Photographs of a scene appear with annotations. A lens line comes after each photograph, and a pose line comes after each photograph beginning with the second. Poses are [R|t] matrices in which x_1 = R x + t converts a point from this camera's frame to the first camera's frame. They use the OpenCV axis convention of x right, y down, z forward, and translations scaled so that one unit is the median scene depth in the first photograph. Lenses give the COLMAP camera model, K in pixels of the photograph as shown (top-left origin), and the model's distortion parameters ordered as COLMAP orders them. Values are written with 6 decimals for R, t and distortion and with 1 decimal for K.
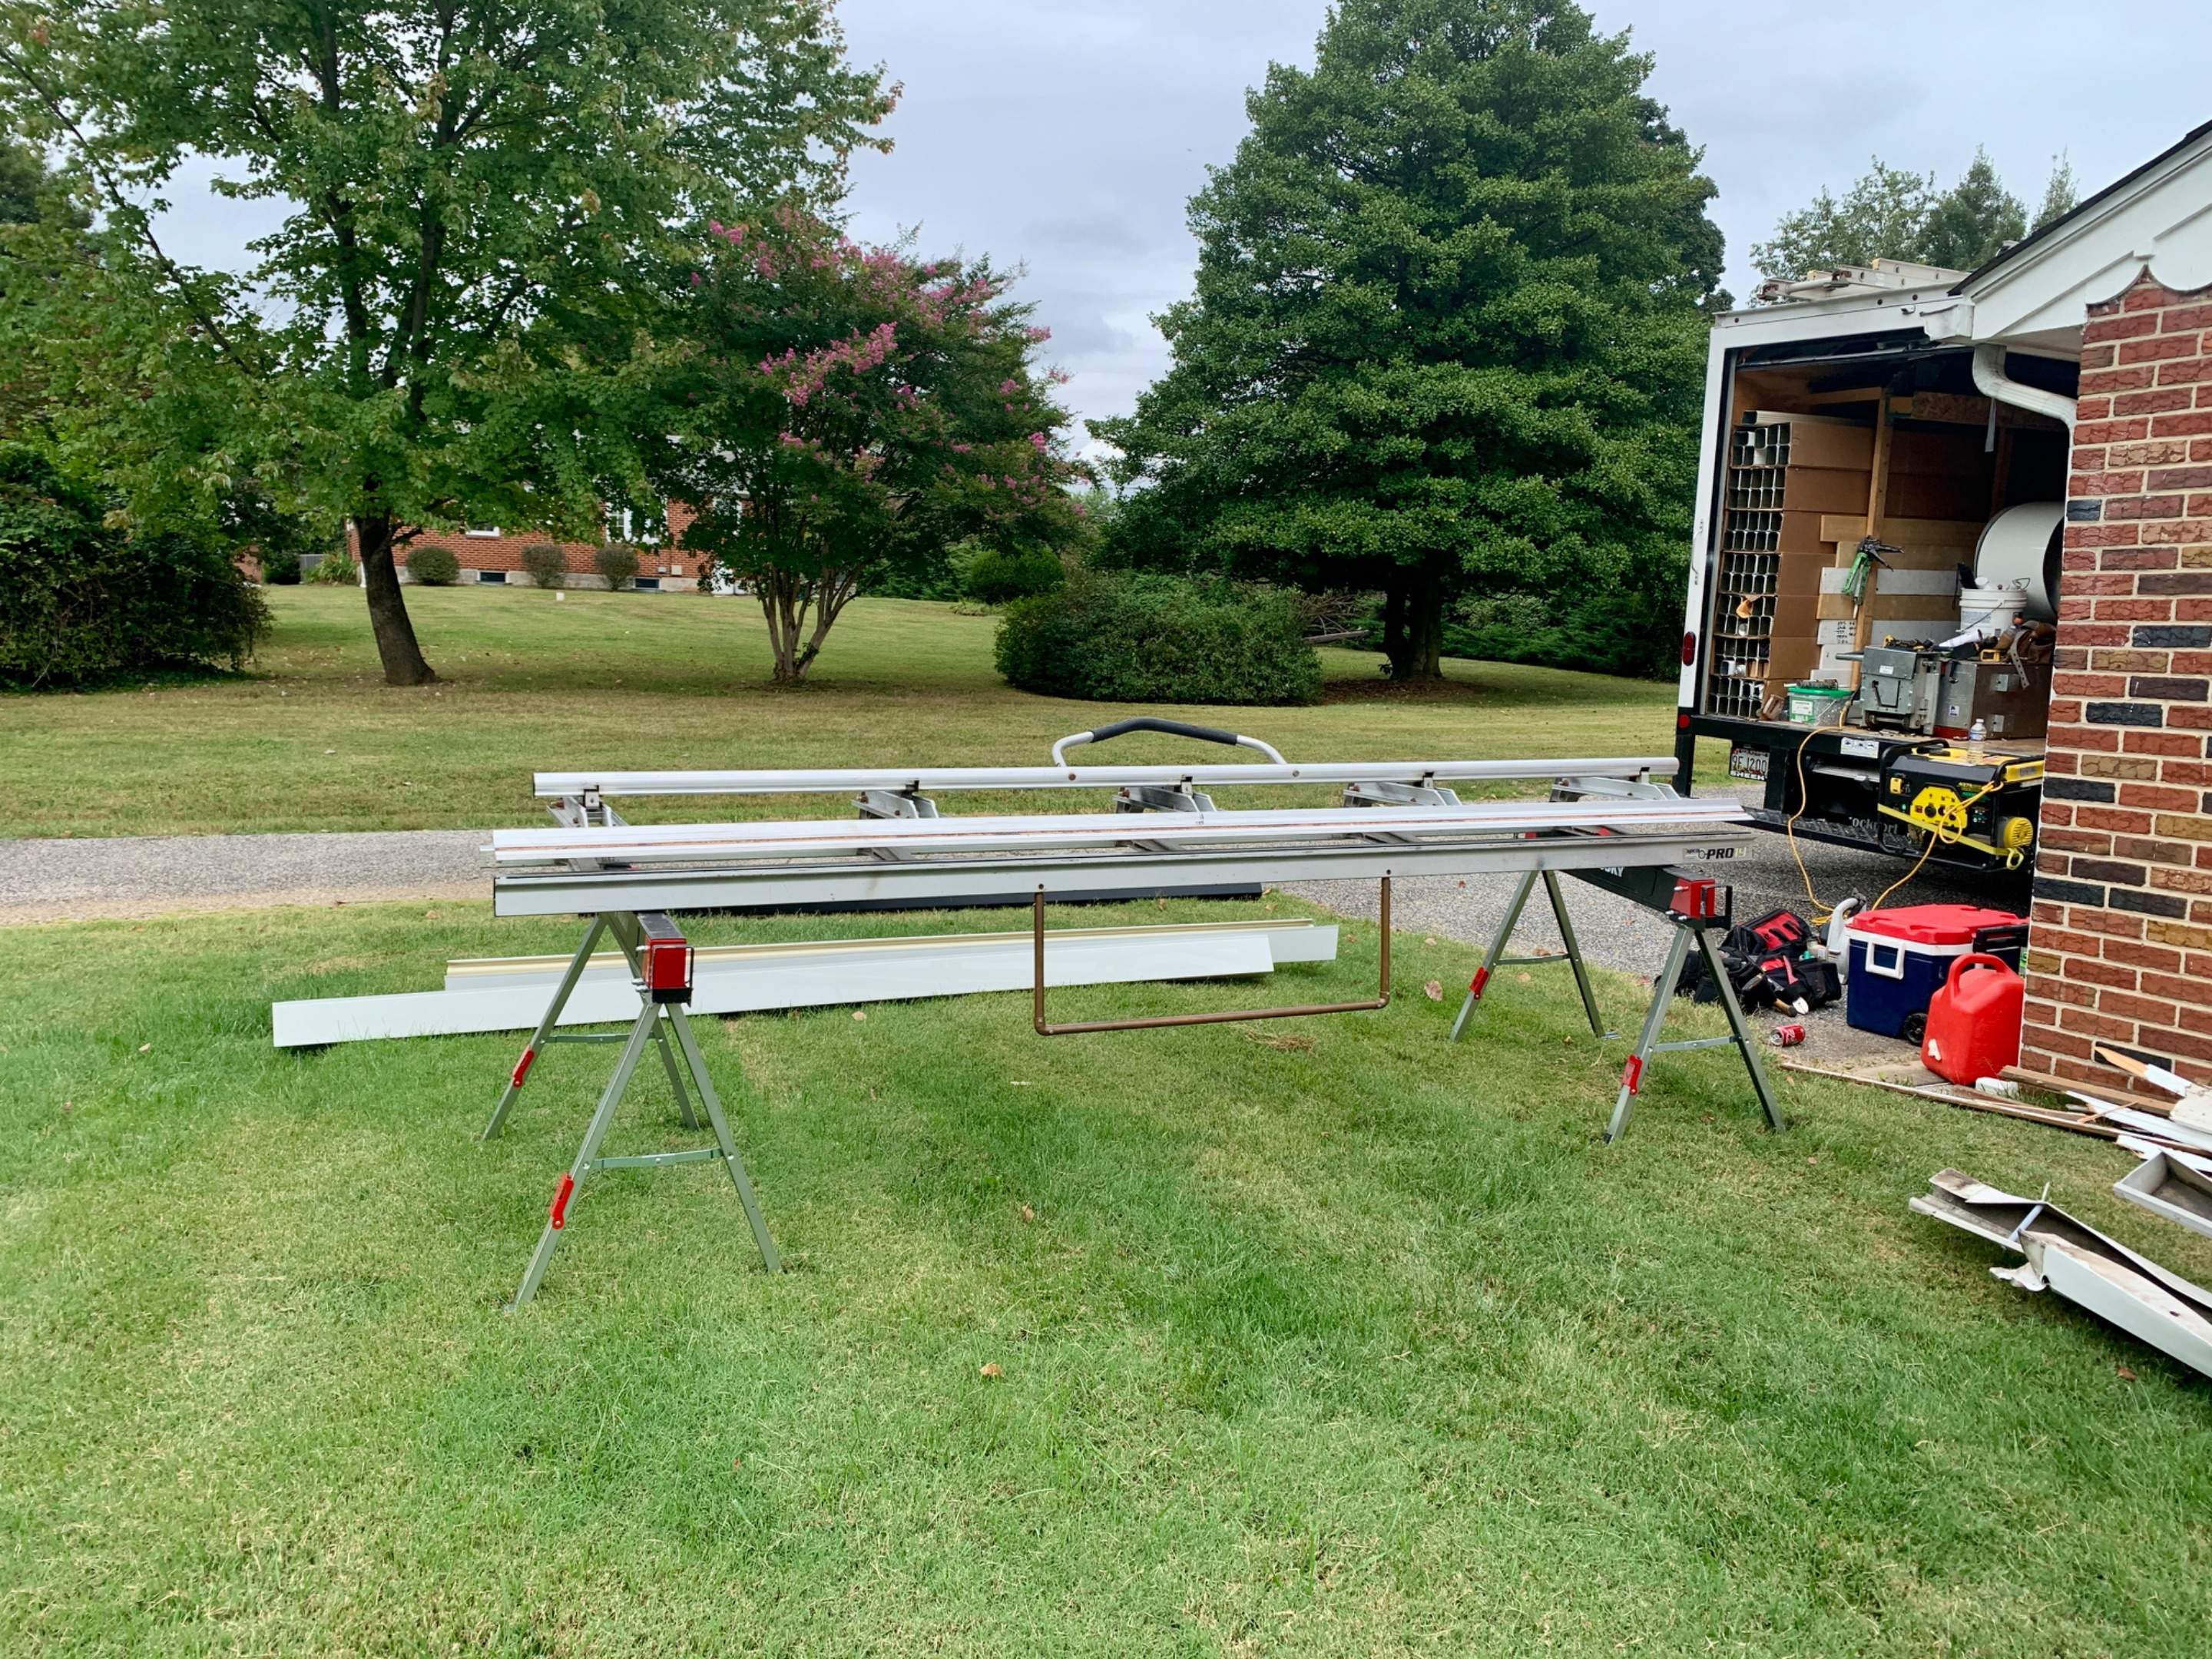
lens RADIAL K [[1654.8, 0, 1116.7], [0, 1654.8, 831.4], [0, 0, 1]] dist [0.016152, -0.026971]
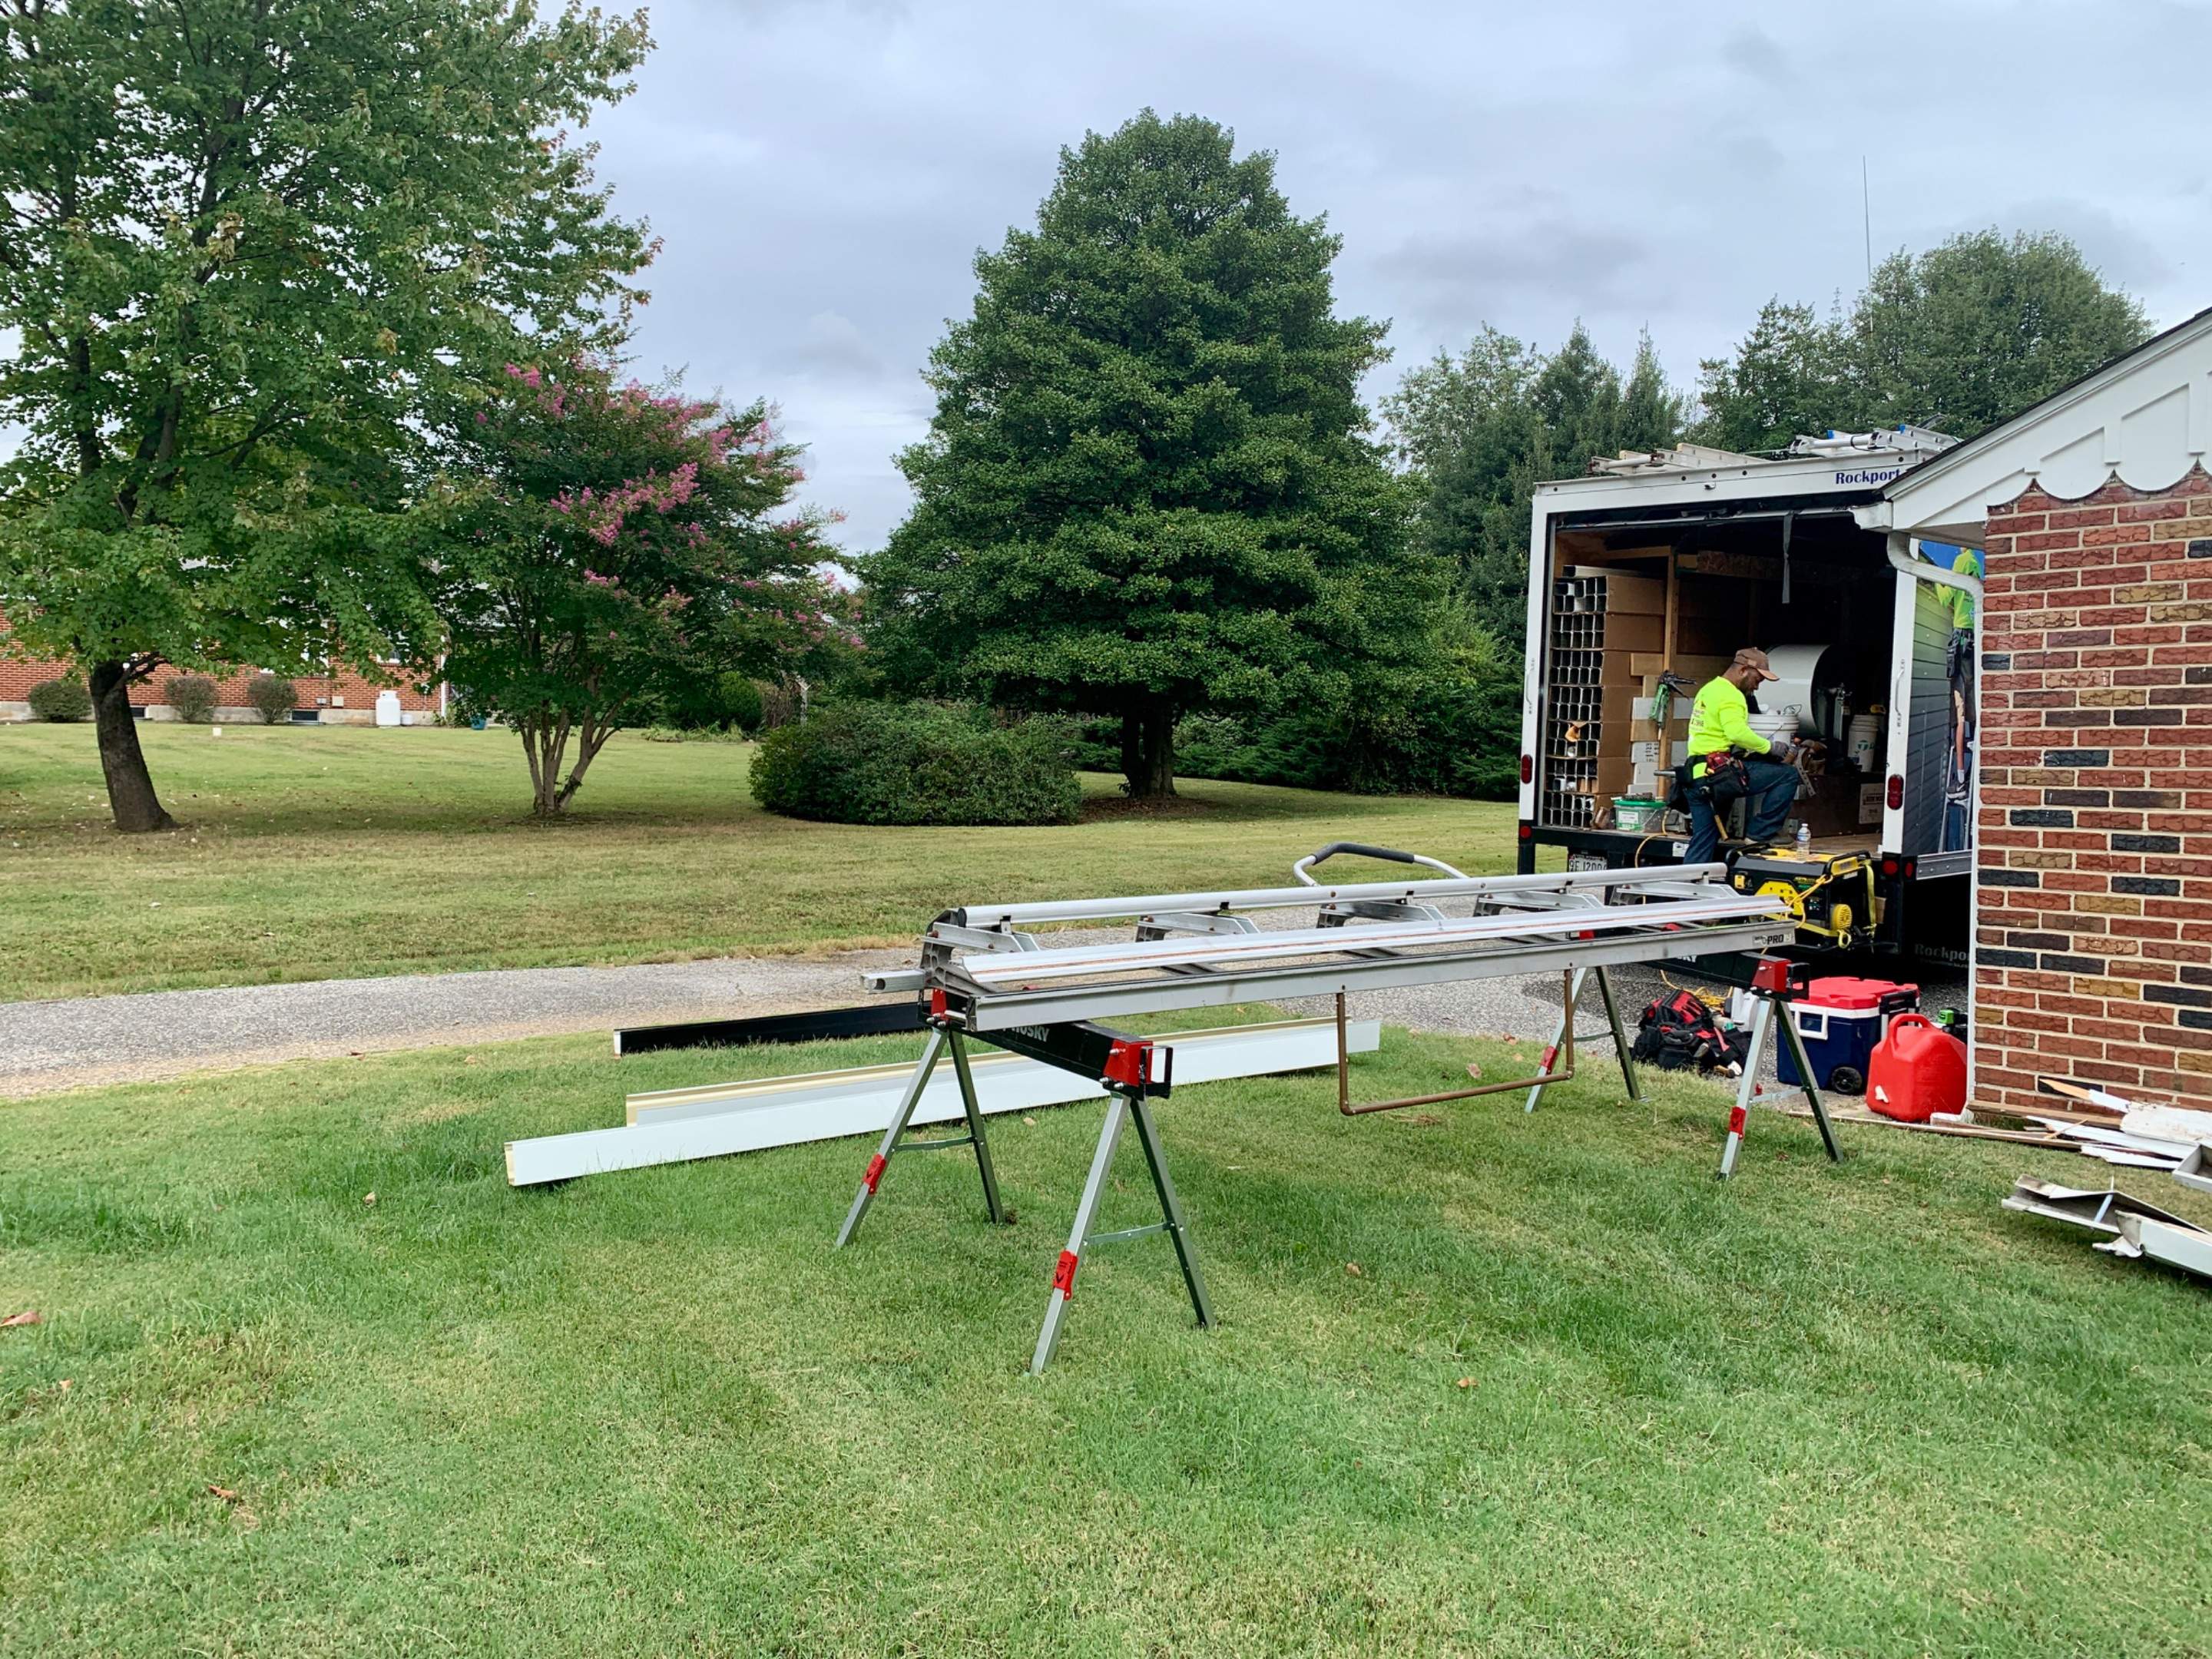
lens RADIAL K [[1654.8, 0, 1087.6], [0, 1654.8, 820.8], [0, 0, 1]] dist [0.016152, -0.026971]
pose [[0.978350, -0.027064, 0.205180, -0.373884], [0.043065, 0.996333, -0.073928, -0.005306], [-0.202427, 0.081163, 0.975928, -0.106660]]
